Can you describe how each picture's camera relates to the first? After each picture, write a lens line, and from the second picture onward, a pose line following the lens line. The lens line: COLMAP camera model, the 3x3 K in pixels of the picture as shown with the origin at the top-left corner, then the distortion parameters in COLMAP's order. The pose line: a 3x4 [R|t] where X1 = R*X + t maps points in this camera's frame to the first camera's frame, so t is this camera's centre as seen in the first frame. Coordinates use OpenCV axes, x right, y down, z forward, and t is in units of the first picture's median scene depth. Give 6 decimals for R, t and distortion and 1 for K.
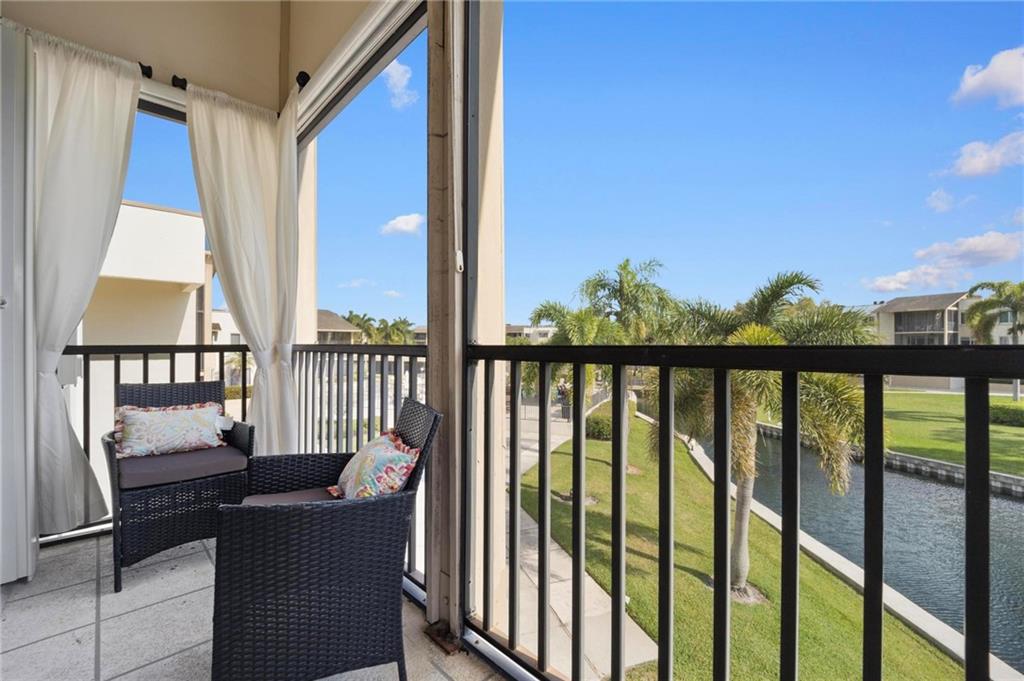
lens RADIAL K [[414.2, 0, 508.3], [0, 414.2, 346.9], [0, 0, 1]] dist [-0.002454, -0.010060]
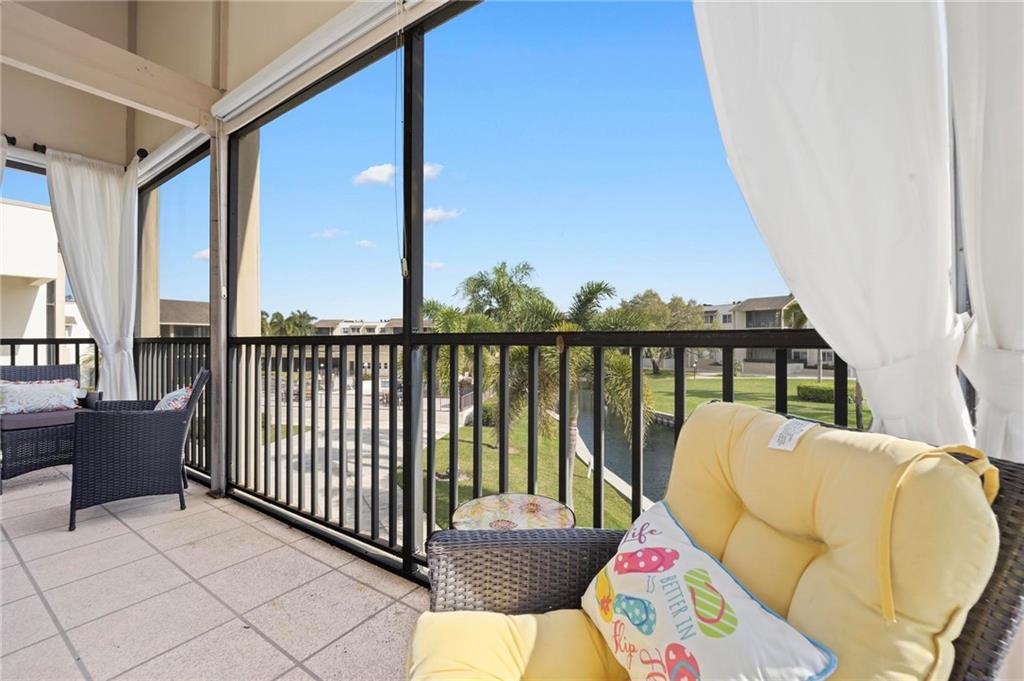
lens RADIAL K [[418.9, 0, 512.6], [0, 418.9, 341.9], [0, 0, 1]] dist [-0.013858, -0.000025]
pose [[0.979016, -0.004700, 0.203729, 0.428813], [0.004595, 0.999989, 0.000992, 0.013110], [-0.203731, -0.000035, 0.979027, -0.616699]]
